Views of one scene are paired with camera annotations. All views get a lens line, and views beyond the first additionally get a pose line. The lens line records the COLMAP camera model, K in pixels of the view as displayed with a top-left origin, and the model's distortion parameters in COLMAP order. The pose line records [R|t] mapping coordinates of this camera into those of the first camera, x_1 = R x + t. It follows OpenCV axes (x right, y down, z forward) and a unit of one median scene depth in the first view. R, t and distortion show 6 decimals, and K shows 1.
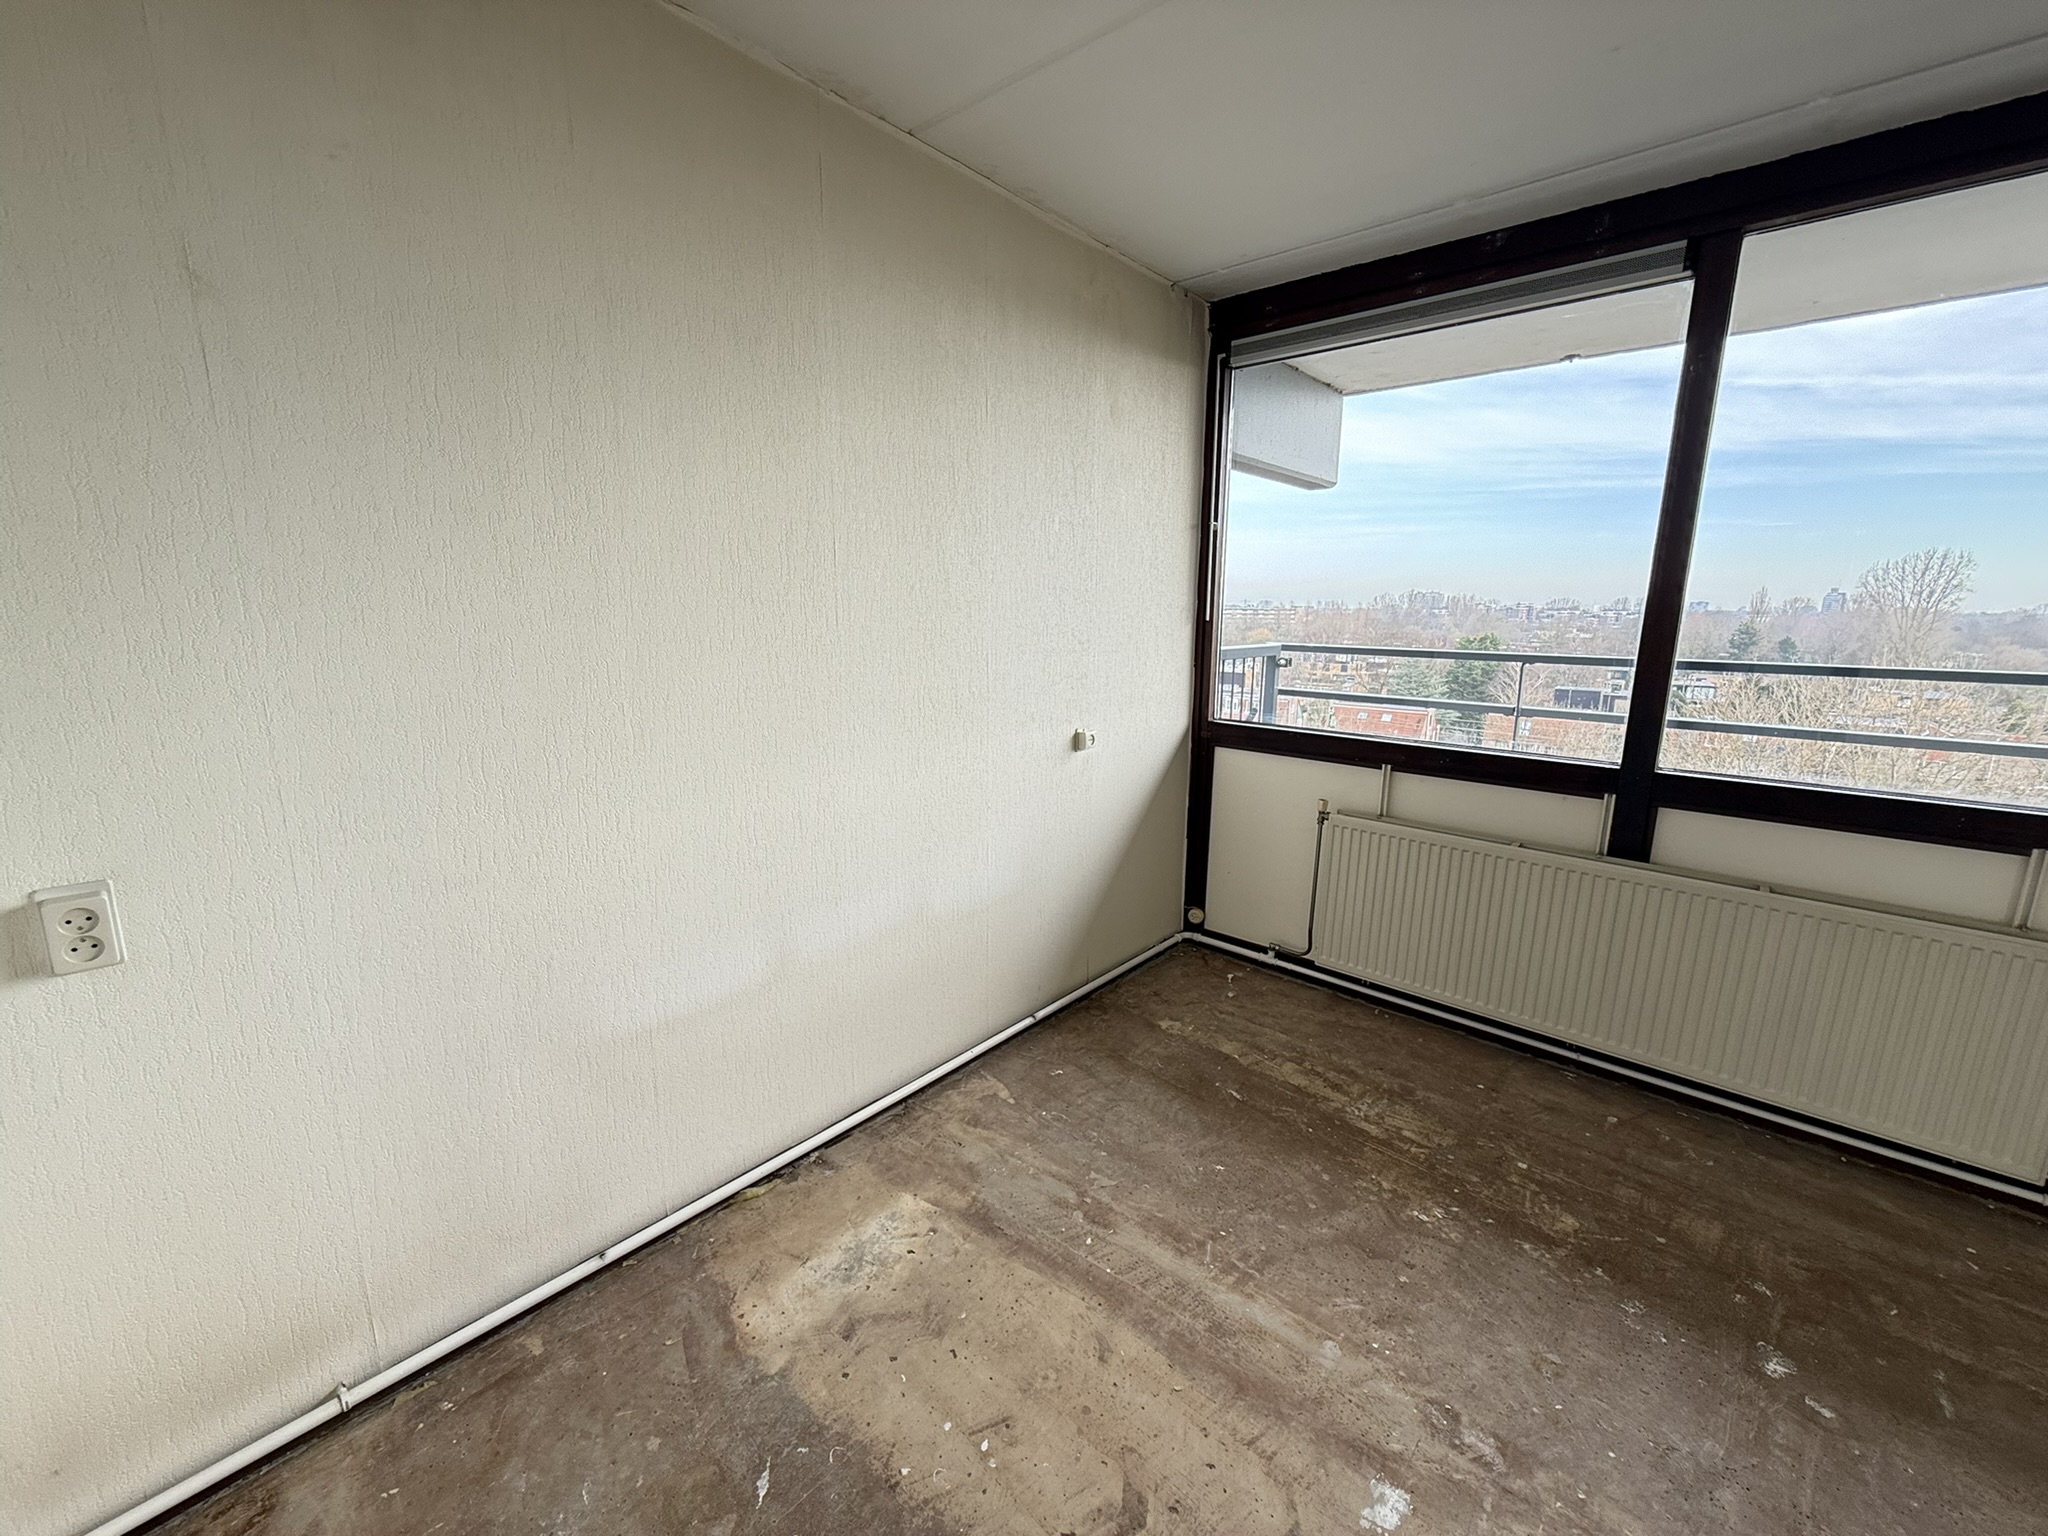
lens RADIAL K [[816.7, 0, 1023.5], [0, 816.7, 765.5], [0, 0, 1]] dist [-0.000359, 0.000510]
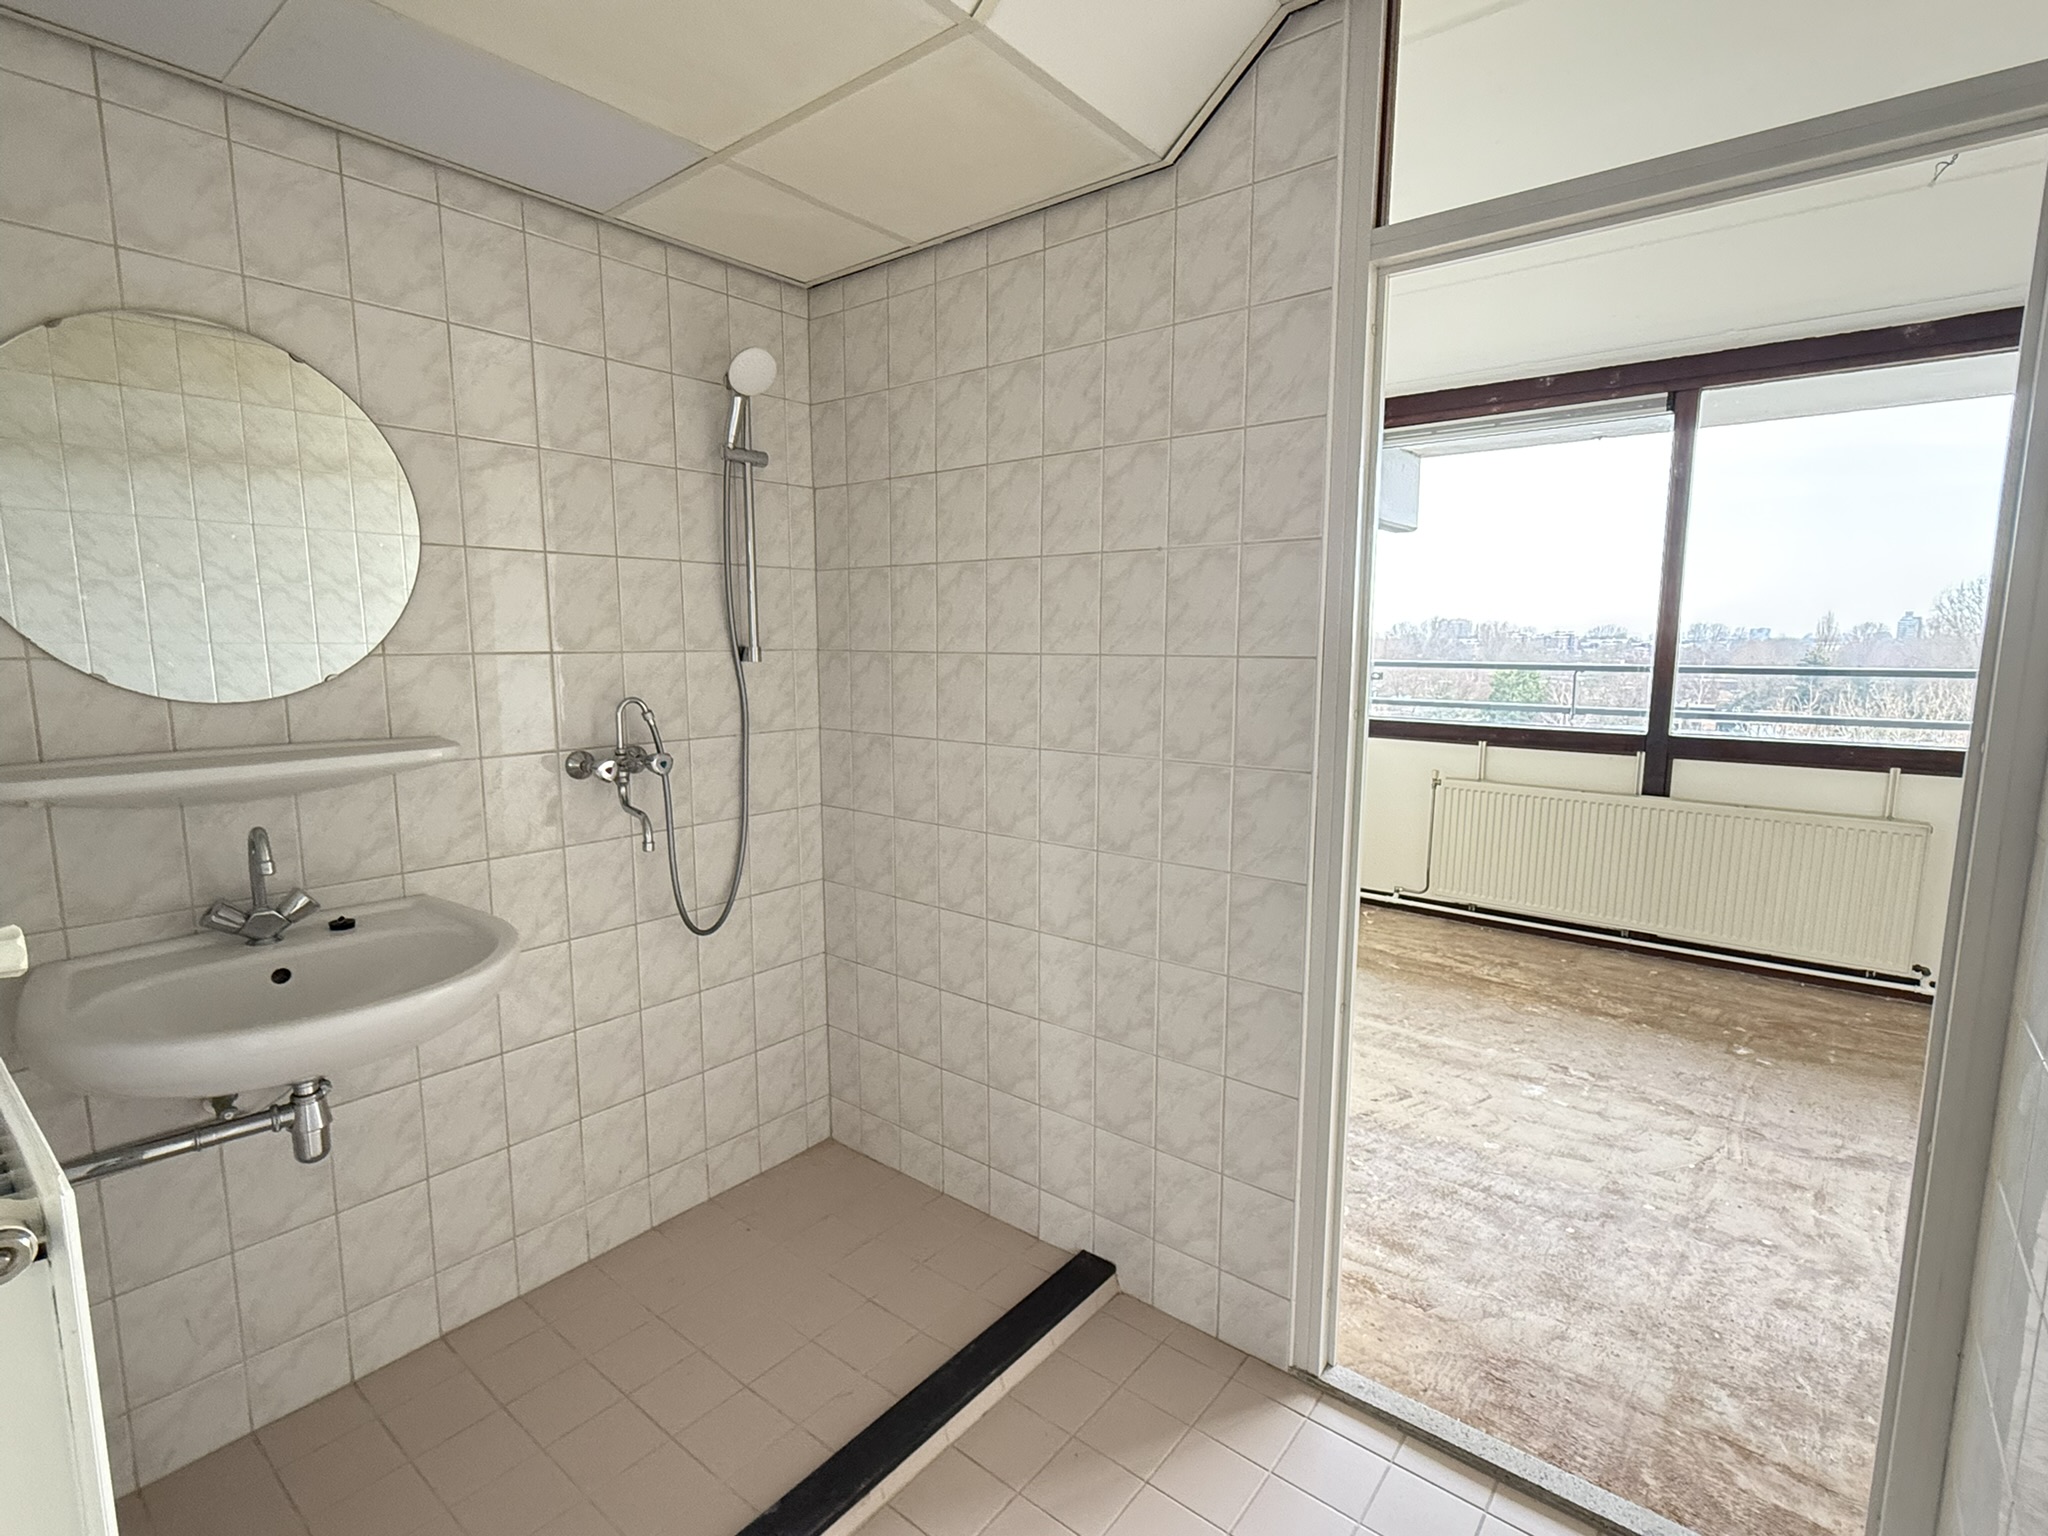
lens RADIAL K [[977.4, 0, 1020.6], [0, 977.4, 766.0], [0, 0, 1]] dist [0.000338, -0.000087]
pose [[0.999251, -0.011073, 0.037076, -0.520495], [0.013362, 0.997982, -0.062072, 0.176392], [-0.036314, 0.062521, 0.997383, -0.801688]]
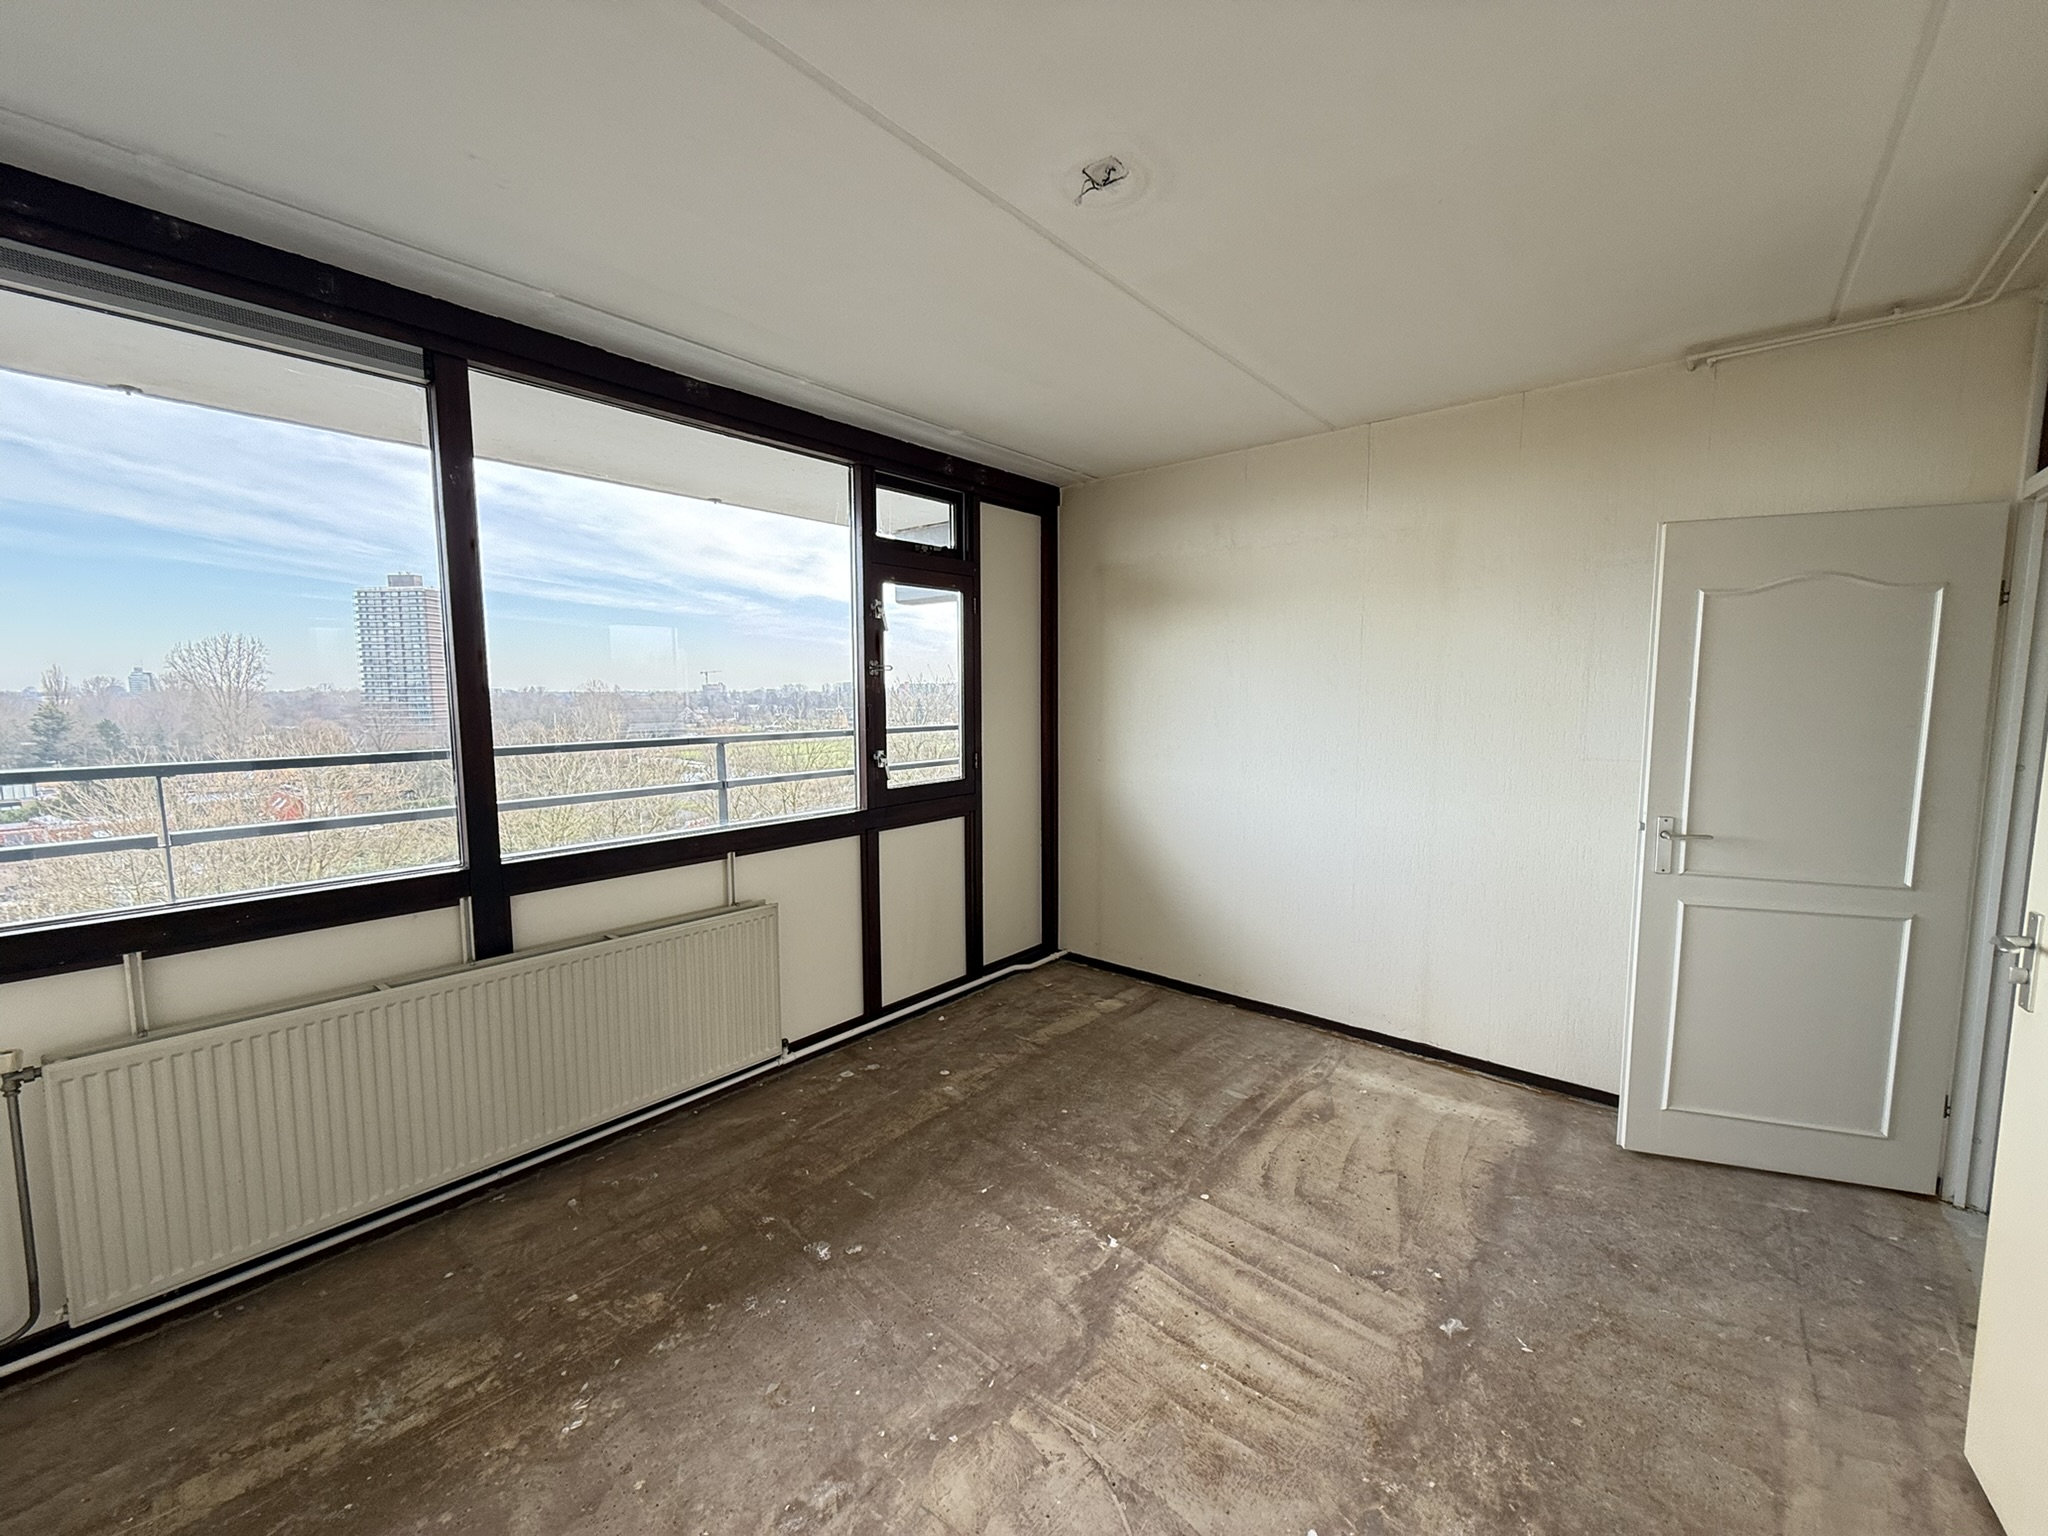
lens RADIAL K [[816.7, 0, 1023.5], [0, 816.7, 765.5], [0, 0, 1]] dist [-0.000359, 0.000510]
pose [[-0.023328, -0.102797, 0.994429, -0.271799], [0.197115, 0.974700, 0.105382, -0.101919], [-0.980103, 0.198475, -0.002475, 0.383420]]
